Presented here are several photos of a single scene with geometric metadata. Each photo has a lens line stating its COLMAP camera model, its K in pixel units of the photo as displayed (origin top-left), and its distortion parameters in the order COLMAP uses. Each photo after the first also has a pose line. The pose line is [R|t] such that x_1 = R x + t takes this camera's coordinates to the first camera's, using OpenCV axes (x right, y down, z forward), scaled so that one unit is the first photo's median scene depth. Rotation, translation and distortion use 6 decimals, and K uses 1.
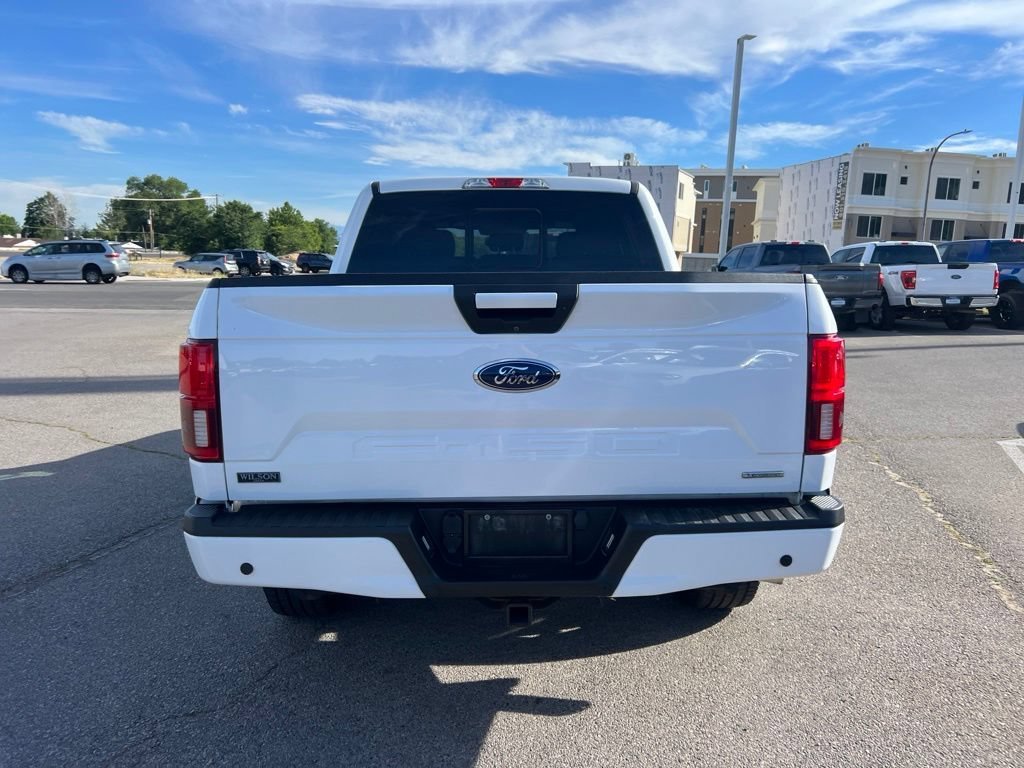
lens RADIAL K [[775.8, 0, 519.0], [0, 775.8, 374.8], [0, 0, 1]] dist [0.047483, -0.055921]
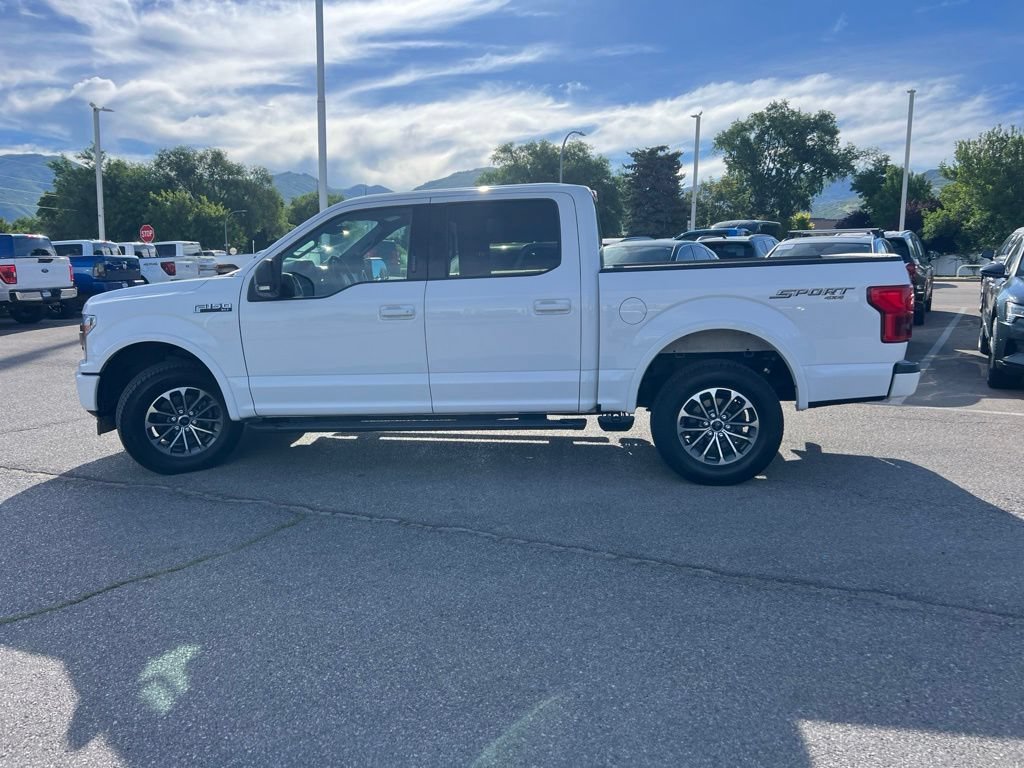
lens RADIAL K [[775.8, 0, 515.0], [0, 775.8, 379.3], [0, 0, 1]] dist [0.047483, -0.055921]
pose [[0.145552, -0.153437, 0.977380, -0.377154], [0.143730, 0.980699, 0.132554, -0.032900], [-0.978855, 0.121185, 0.164796, 0.245813]]
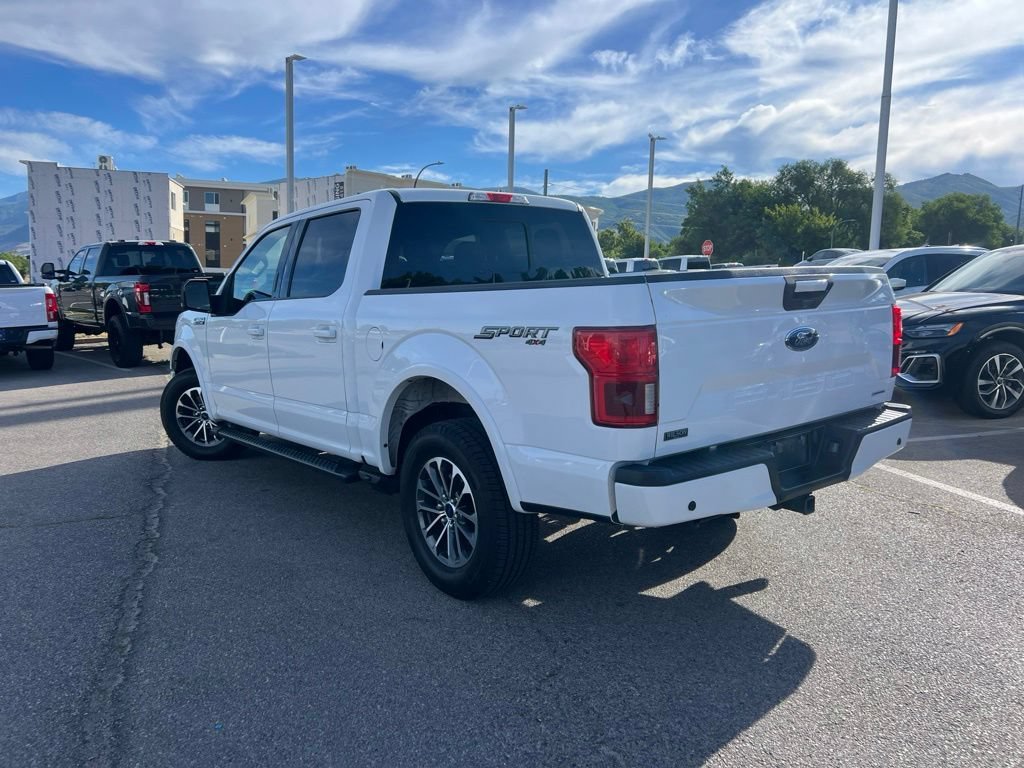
lens RADIAL K [[775.8, 0, 524.2], [0, 775.8, 373.3], [0, 0, 1]] dist [0.047483, -0.055921]
pose [[0.793611, -0.088214, 0.601997, -0.171319], [0.099993, 0.994890, 0.013967, -0.001028], [-0.600153, 0.049111, 0.798376, 0.020299]]
